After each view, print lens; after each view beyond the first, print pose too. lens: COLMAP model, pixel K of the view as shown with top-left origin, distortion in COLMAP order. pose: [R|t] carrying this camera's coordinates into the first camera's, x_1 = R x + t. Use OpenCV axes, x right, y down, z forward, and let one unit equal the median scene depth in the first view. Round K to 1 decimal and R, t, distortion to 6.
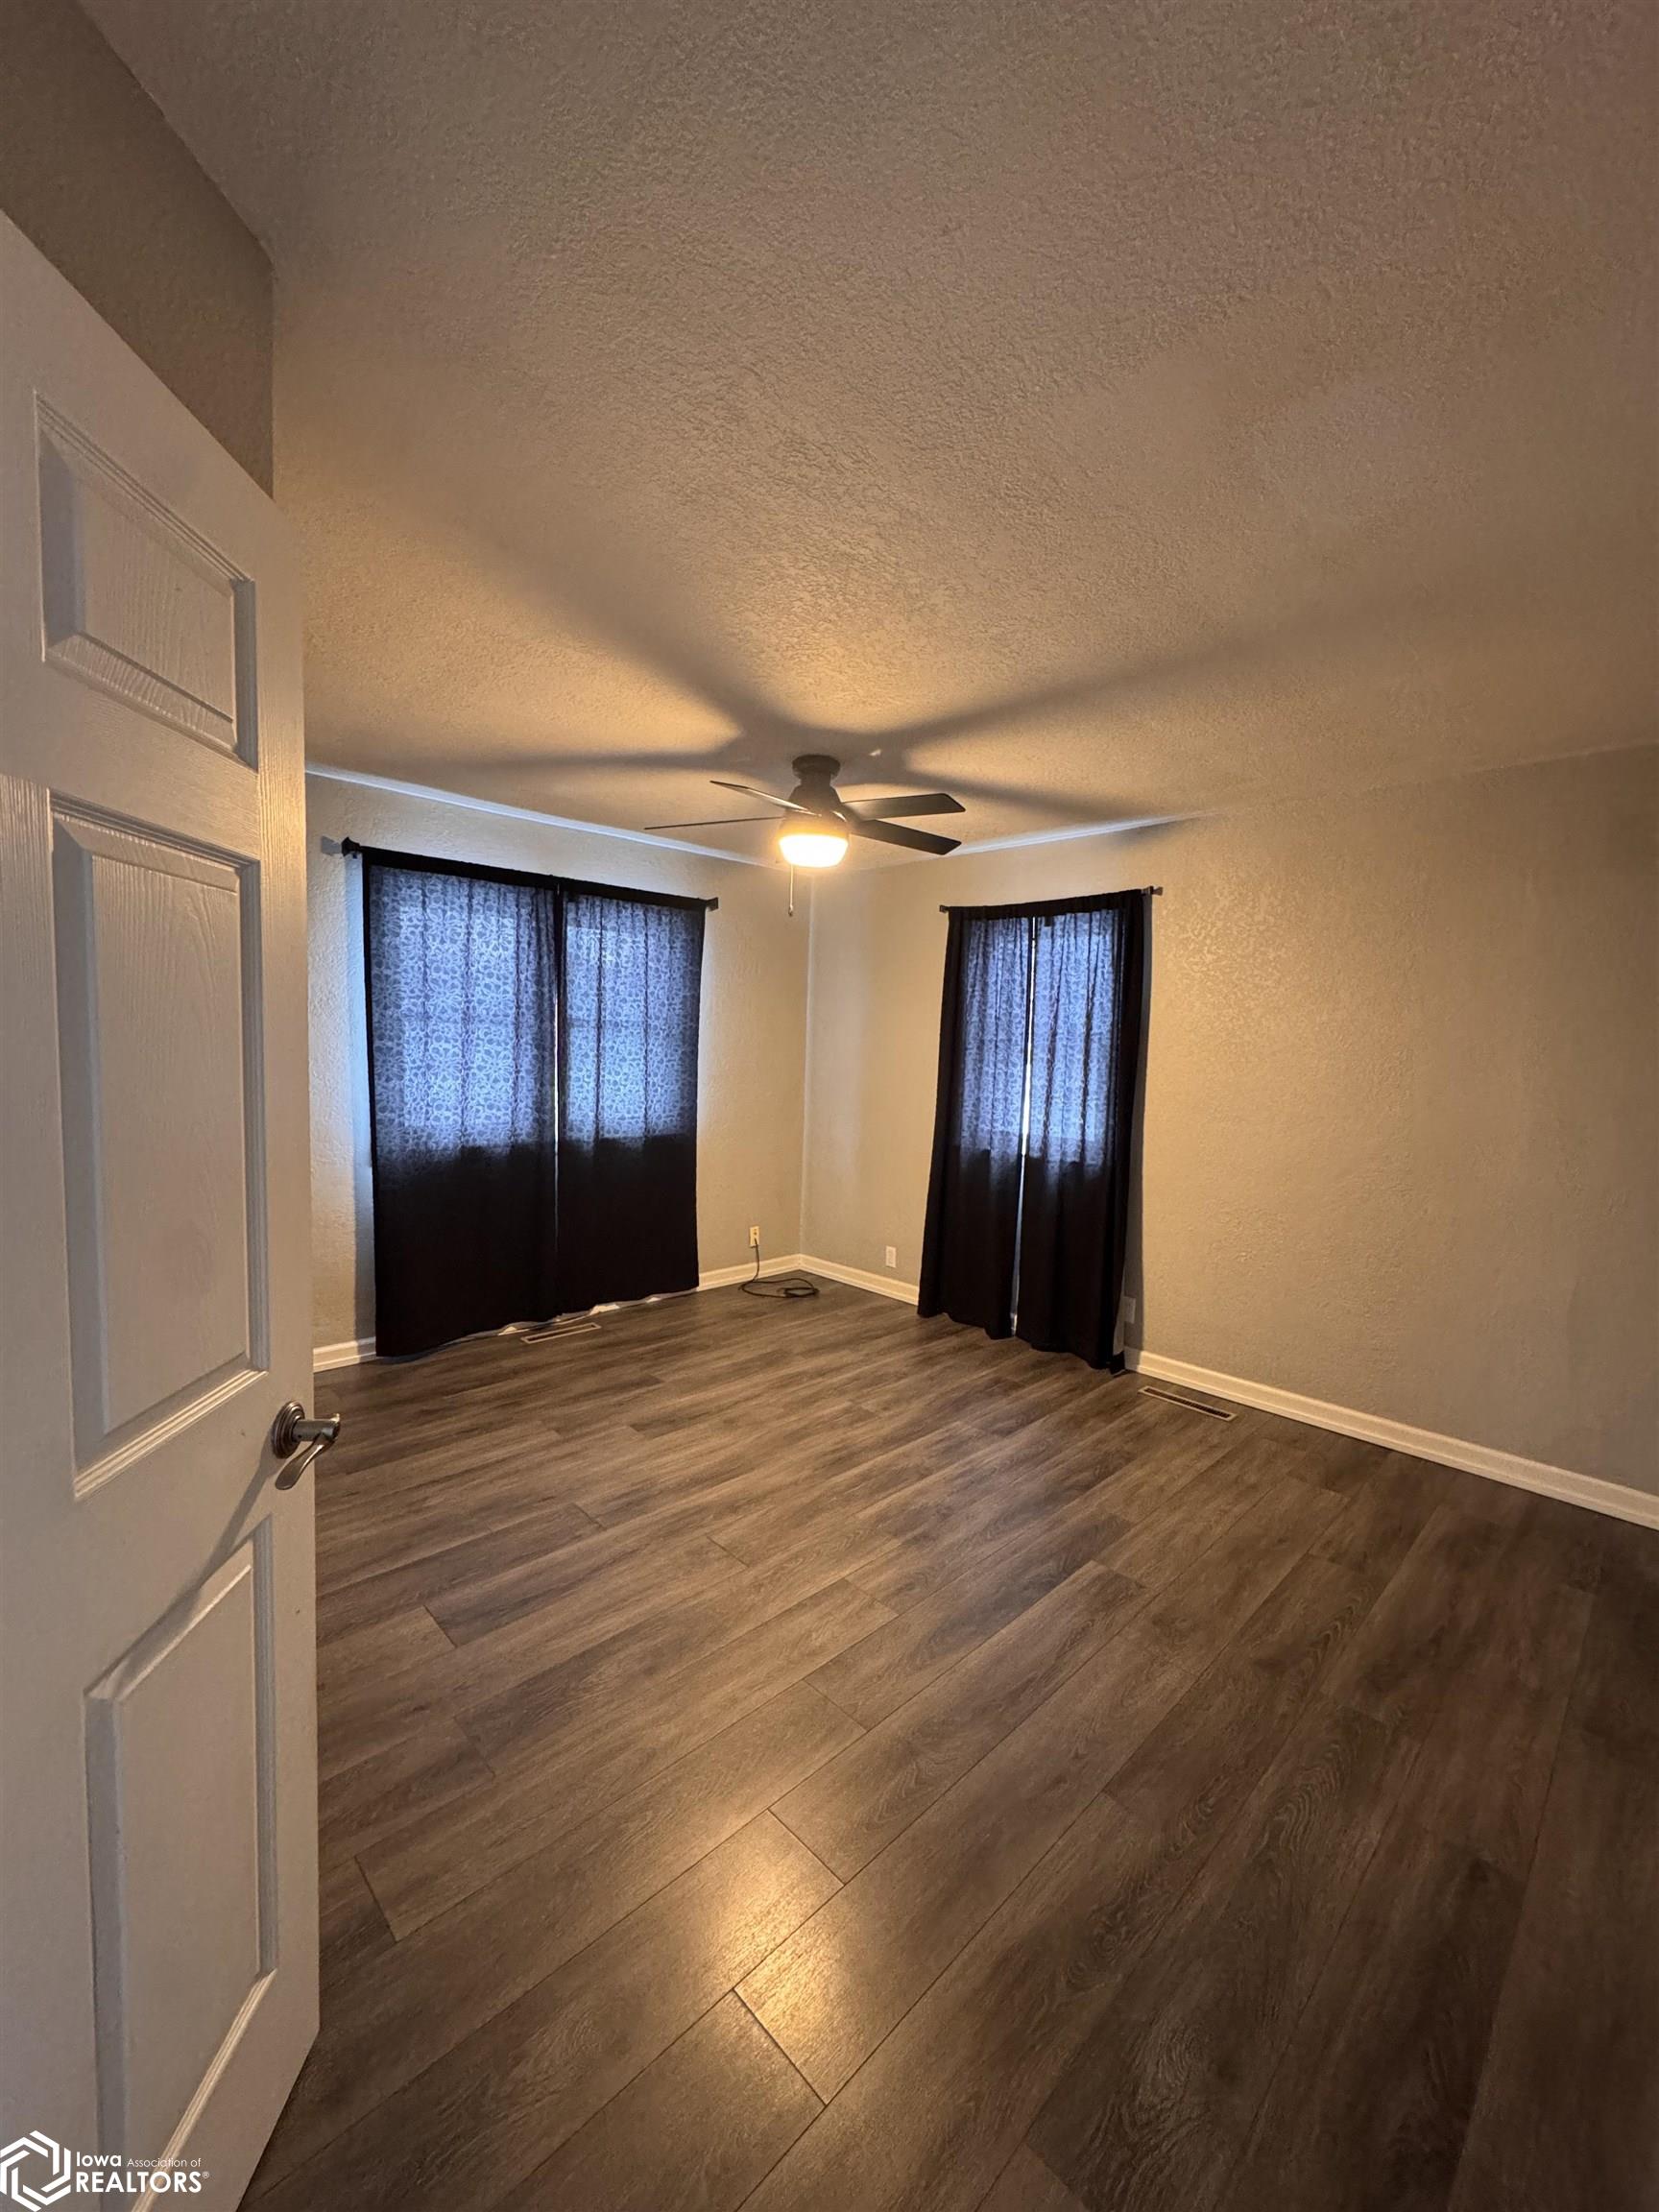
lens RADIAL K [[879.3, 0, 832.7], [0, 879.3, 1108.3], [0, 0, 1]] dist [-0.002820, 0.000460]
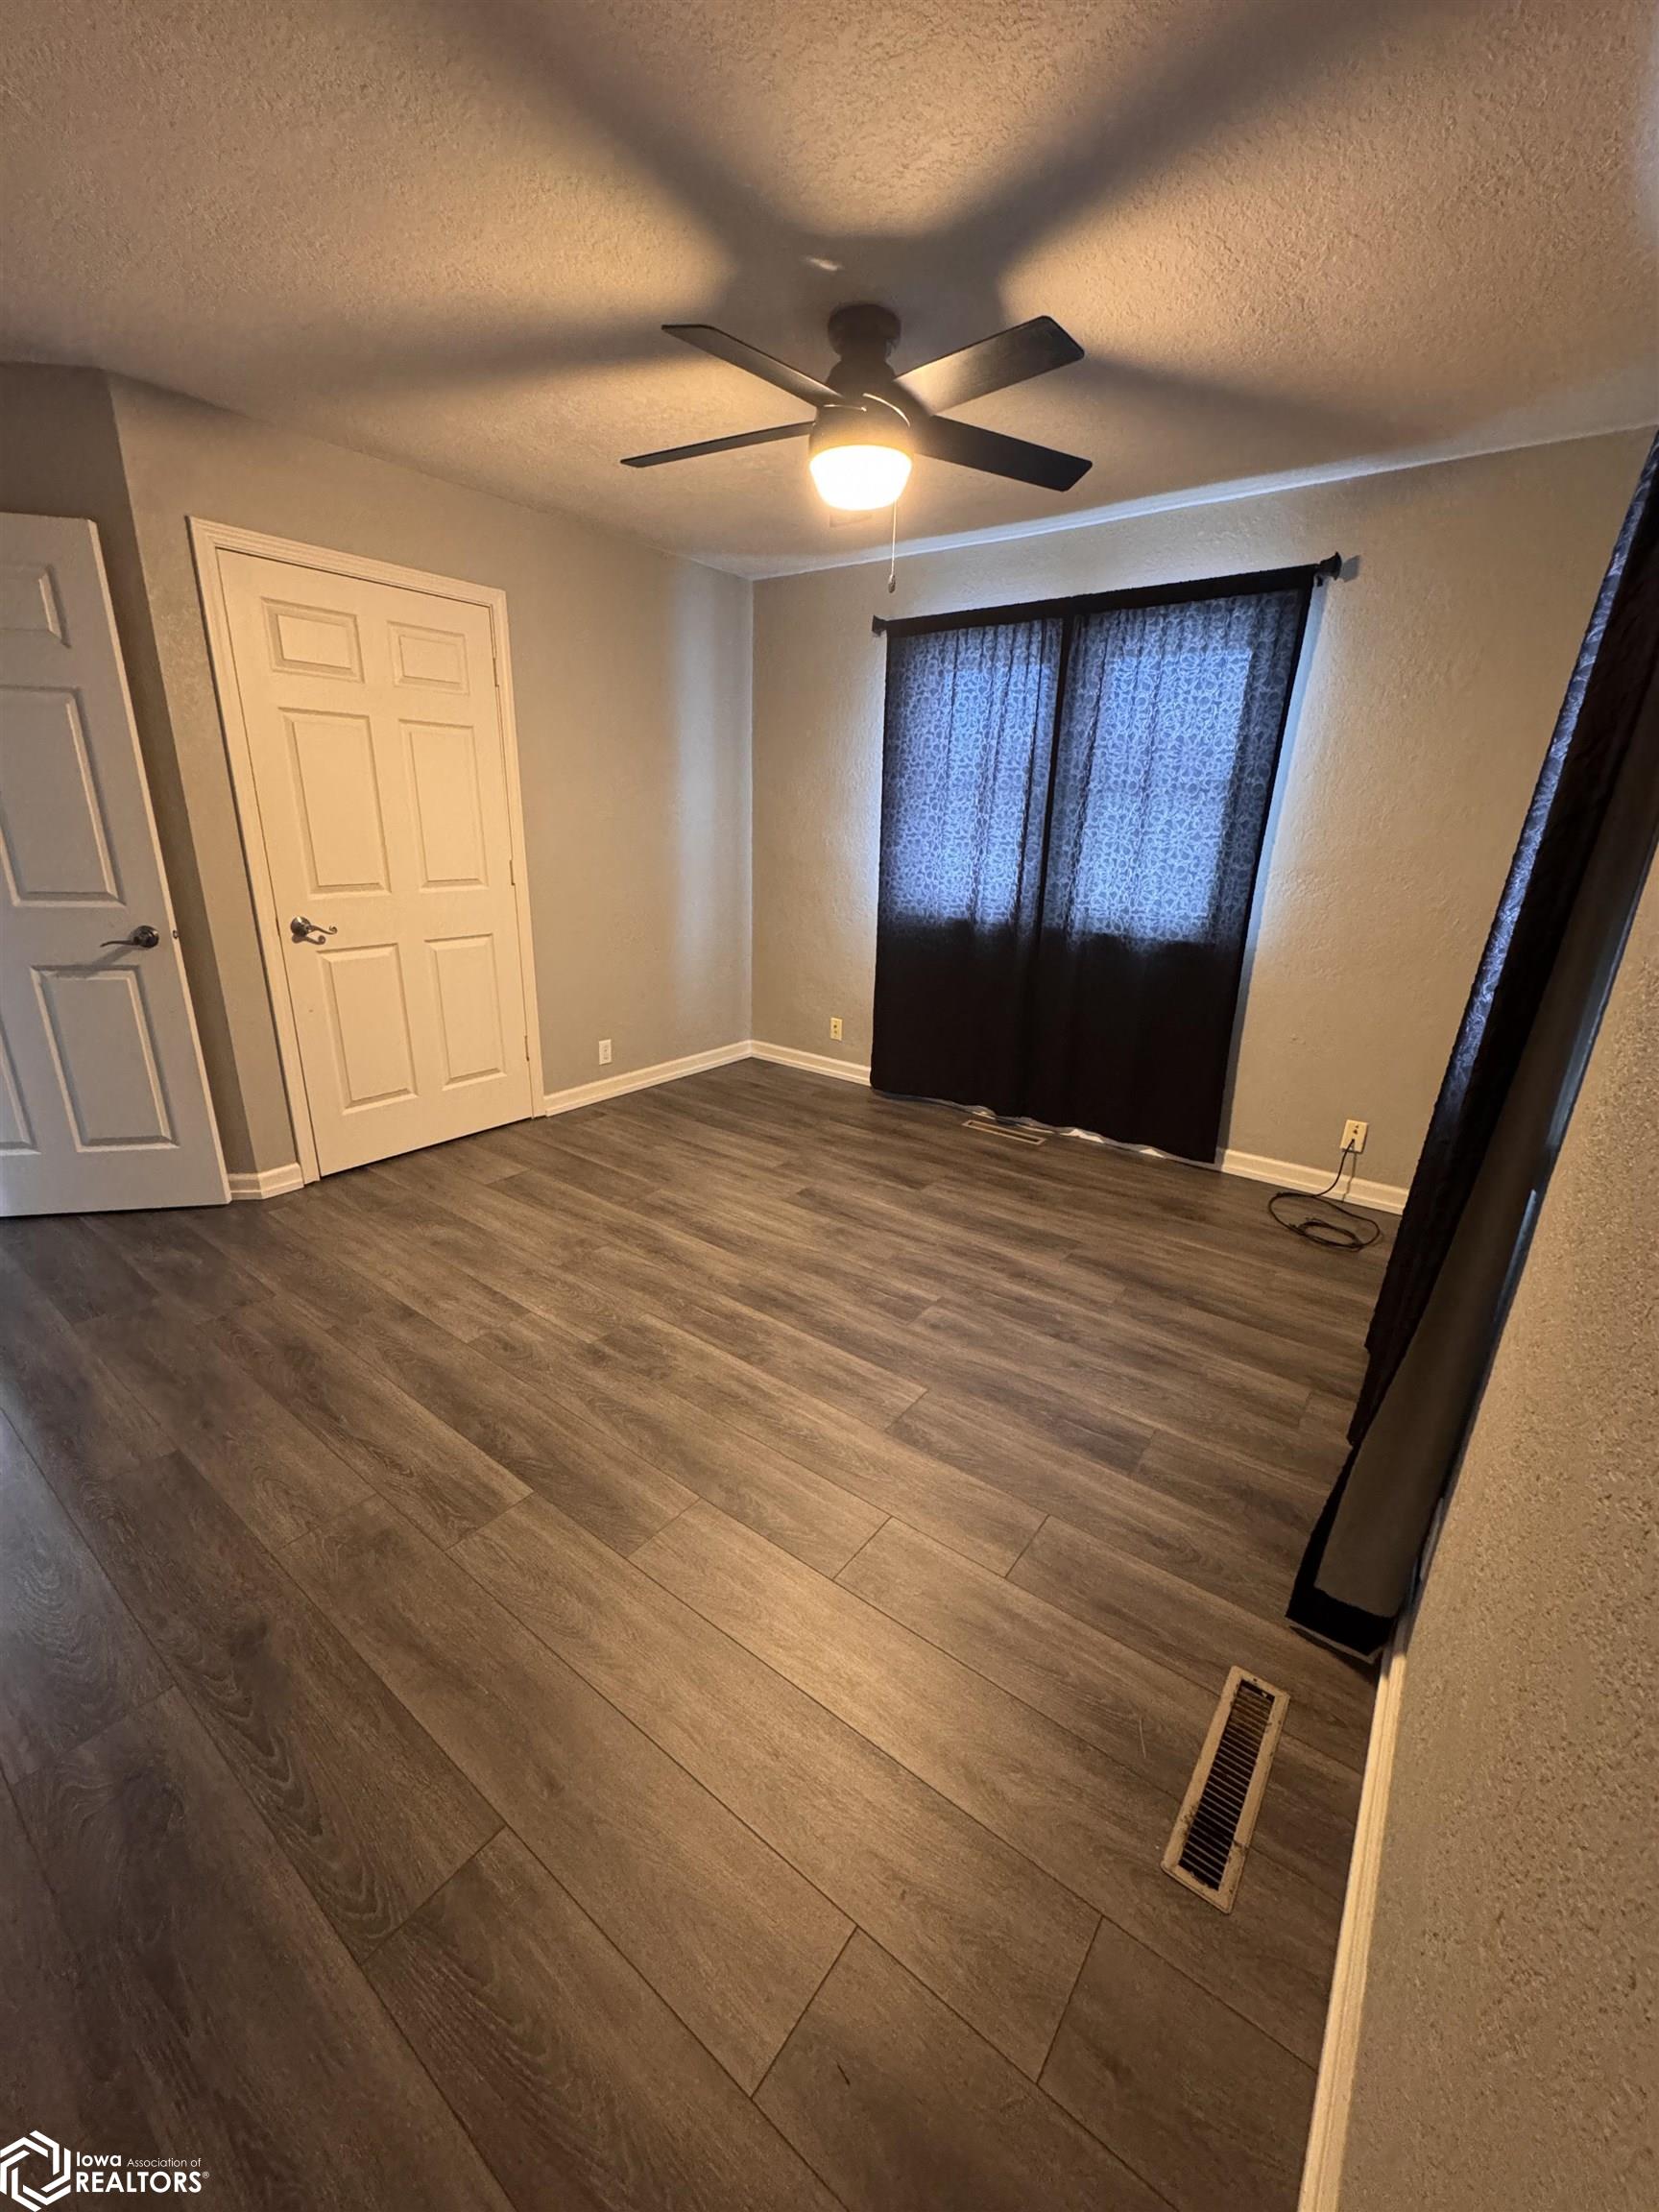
lens RADIAL K [[879.3, 0, 828.2], [0, 879.3, 1108.0], [0, 0, 1]] dist [-0.002820, 0.000460]
pose [[0.142752, 0.284371, -0.948027, 0.630909], [-0.098446, 0.957166, 0.272288, -0.009874], [0.984850, 0.054460, 0.164632, 0.746444]]
